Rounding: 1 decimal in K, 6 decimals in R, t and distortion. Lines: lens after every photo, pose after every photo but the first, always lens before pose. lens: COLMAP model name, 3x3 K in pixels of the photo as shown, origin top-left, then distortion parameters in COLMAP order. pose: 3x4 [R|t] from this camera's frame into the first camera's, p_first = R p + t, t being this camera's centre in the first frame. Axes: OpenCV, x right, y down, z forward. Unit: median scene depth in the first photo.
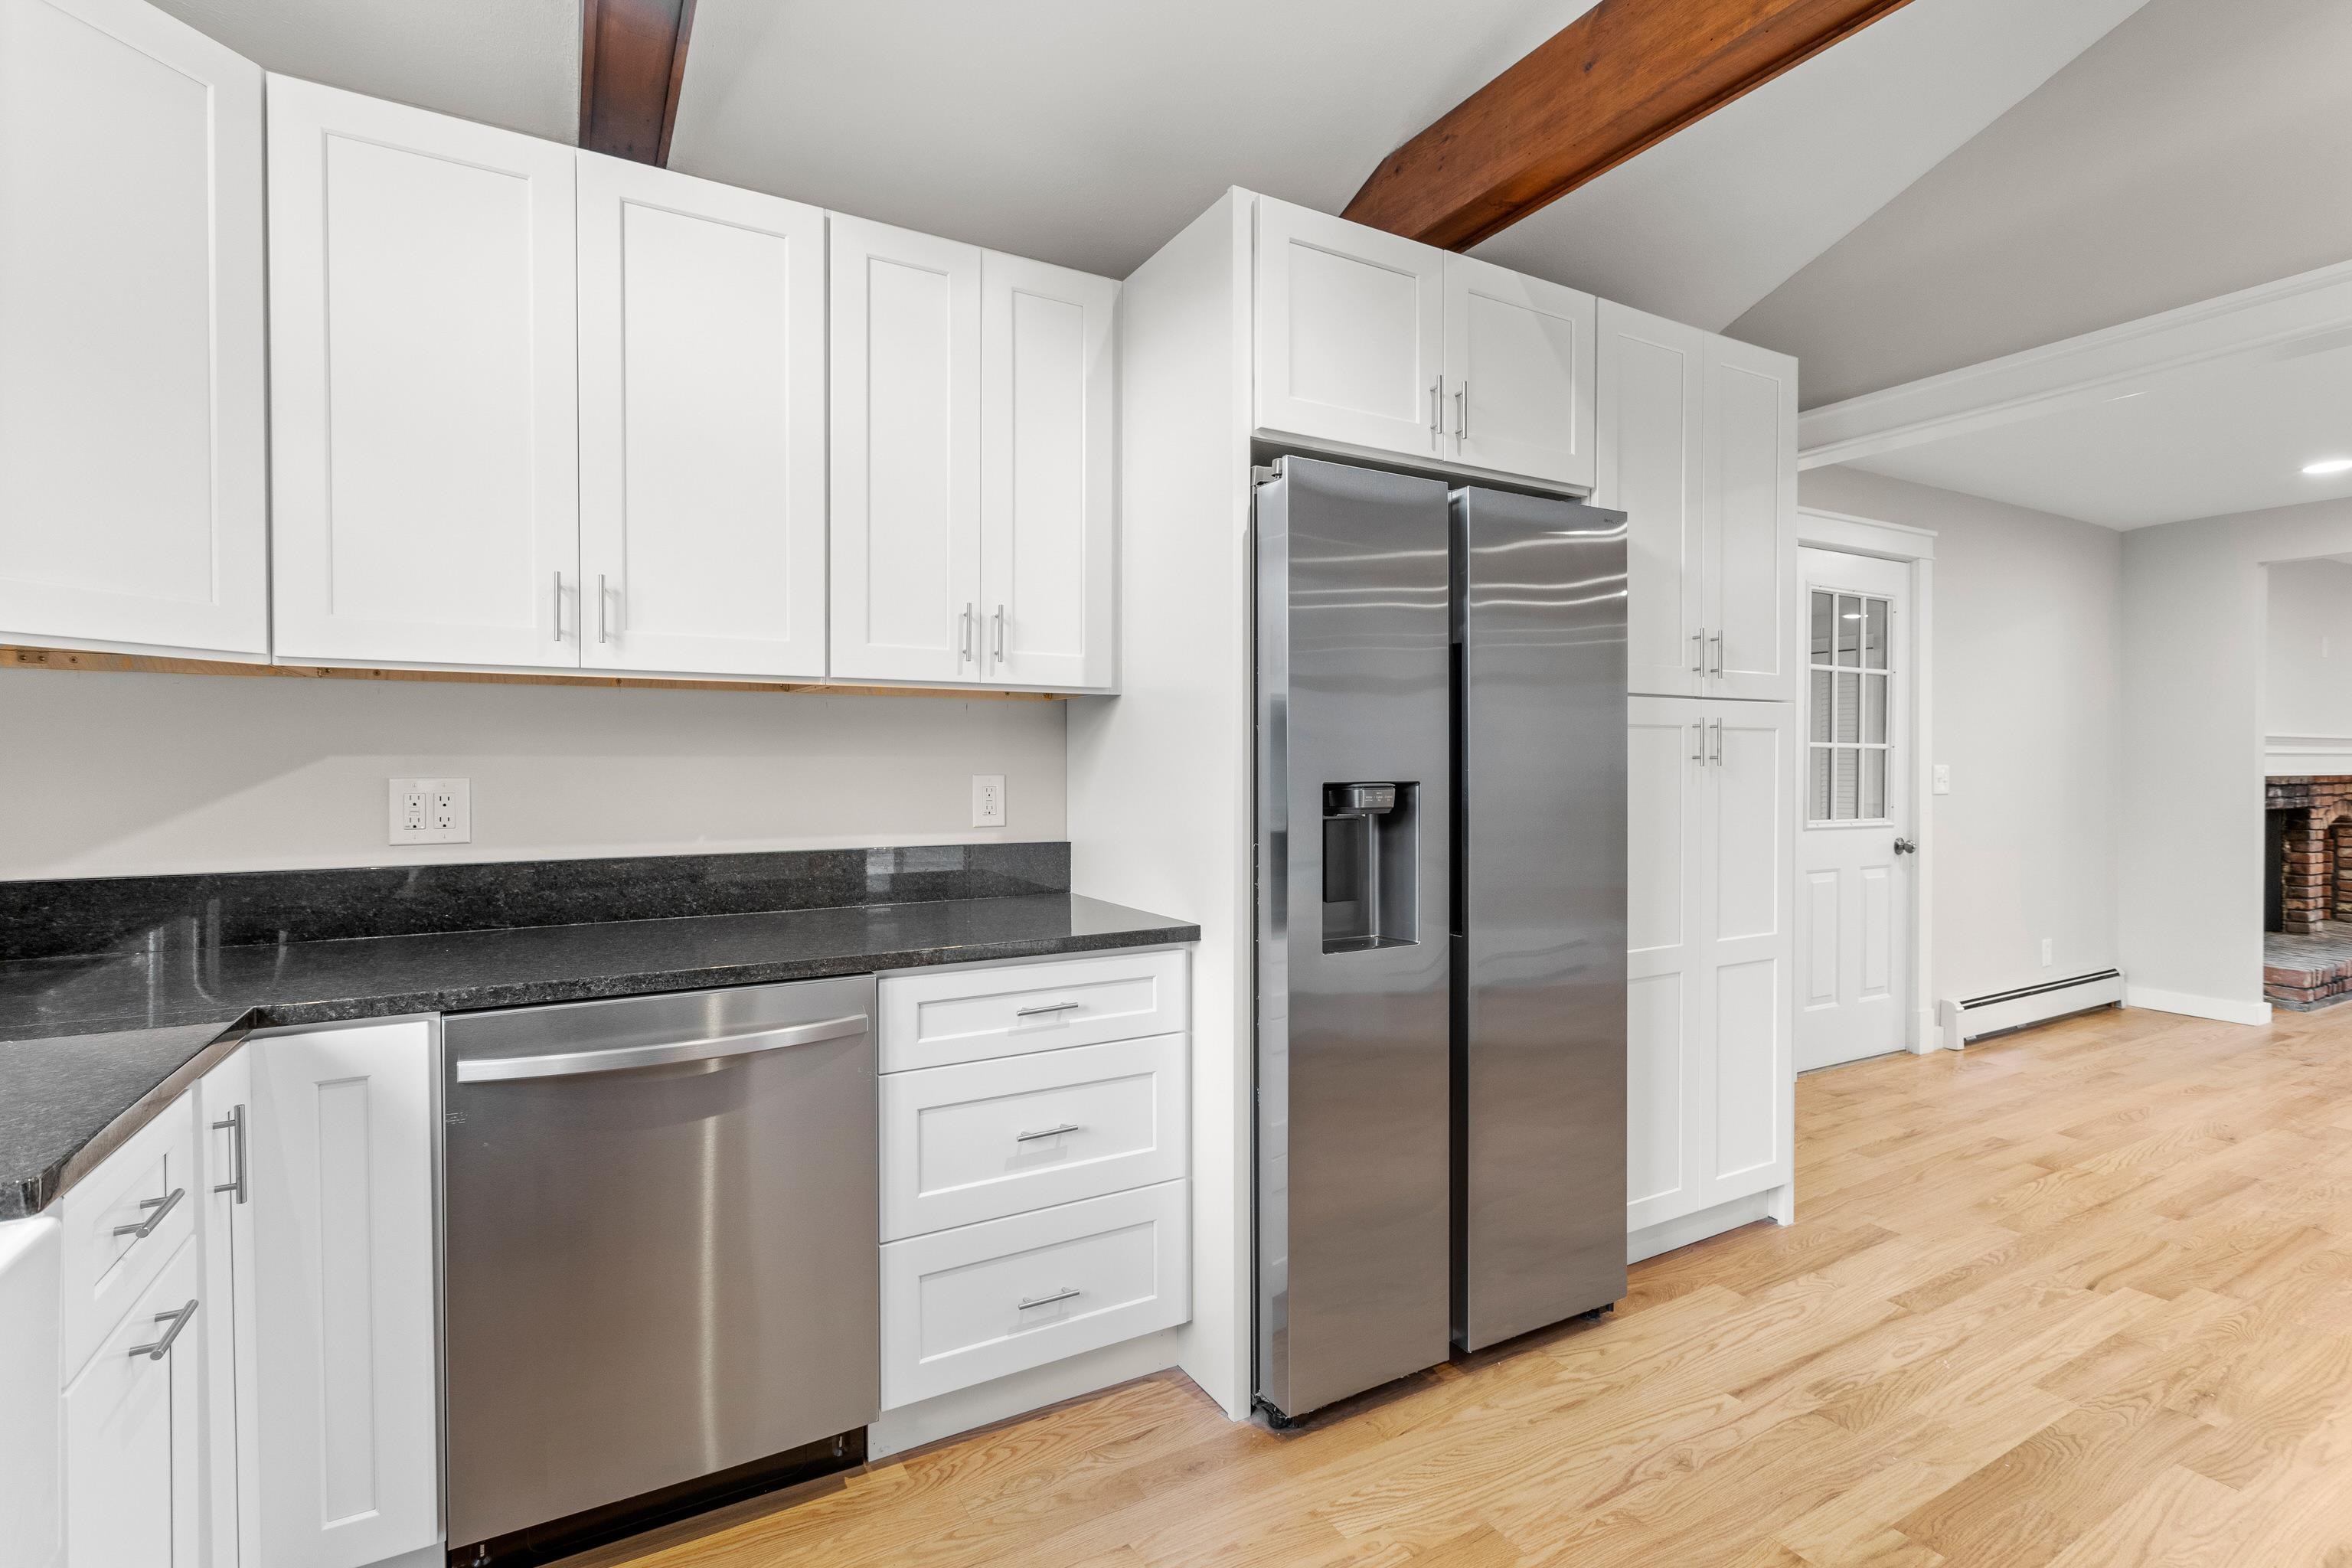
lens RADIAL K [[1131.0, 0, 1179.7], [0, 1131.0, 779.3], [0, 0, 1]] dist [0.001390, 0.002047]
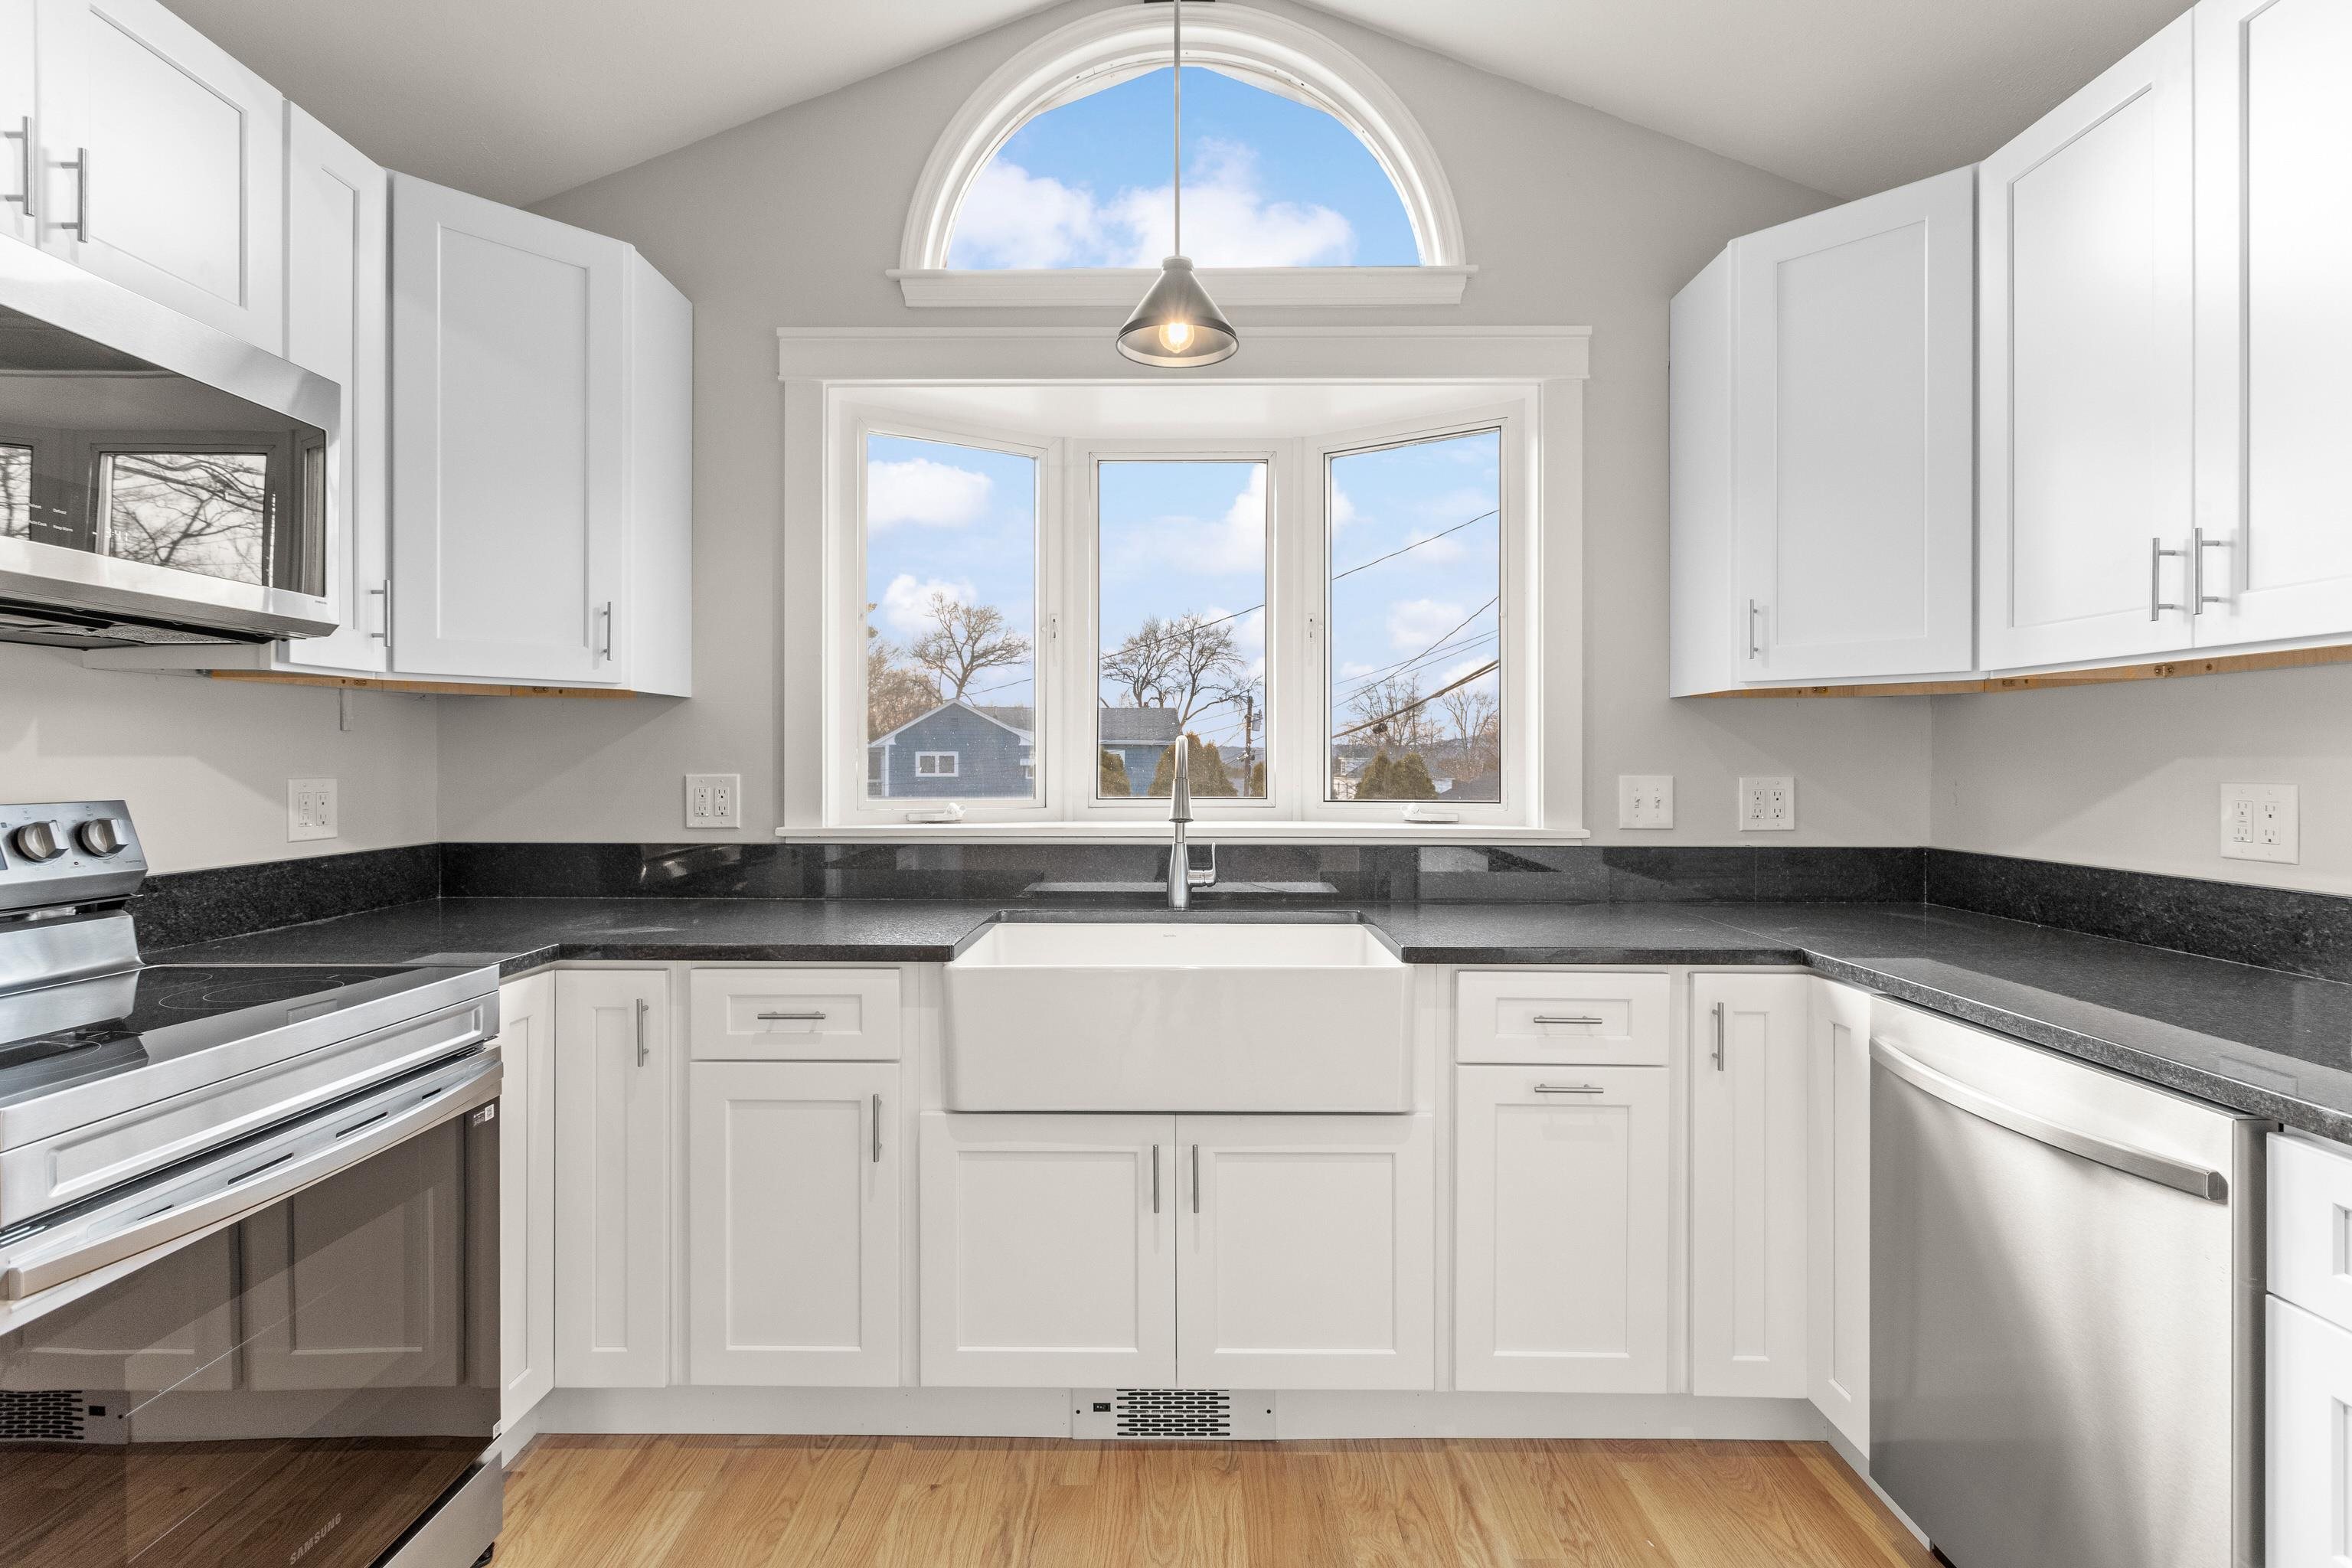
lens RADIAL K [[1131.0, 0, 1177.3], [0, 1131.0, 765.4], [0, 0, 1]] dist [0.001390, 0.002047]
pose [[-0.506706, 0.005052, -0.862104, 0.526276], [-0.010594, 0.999871, 0.012086, -0.017562], [0.862054, 0.015258, -0.506587, 0.781514]]
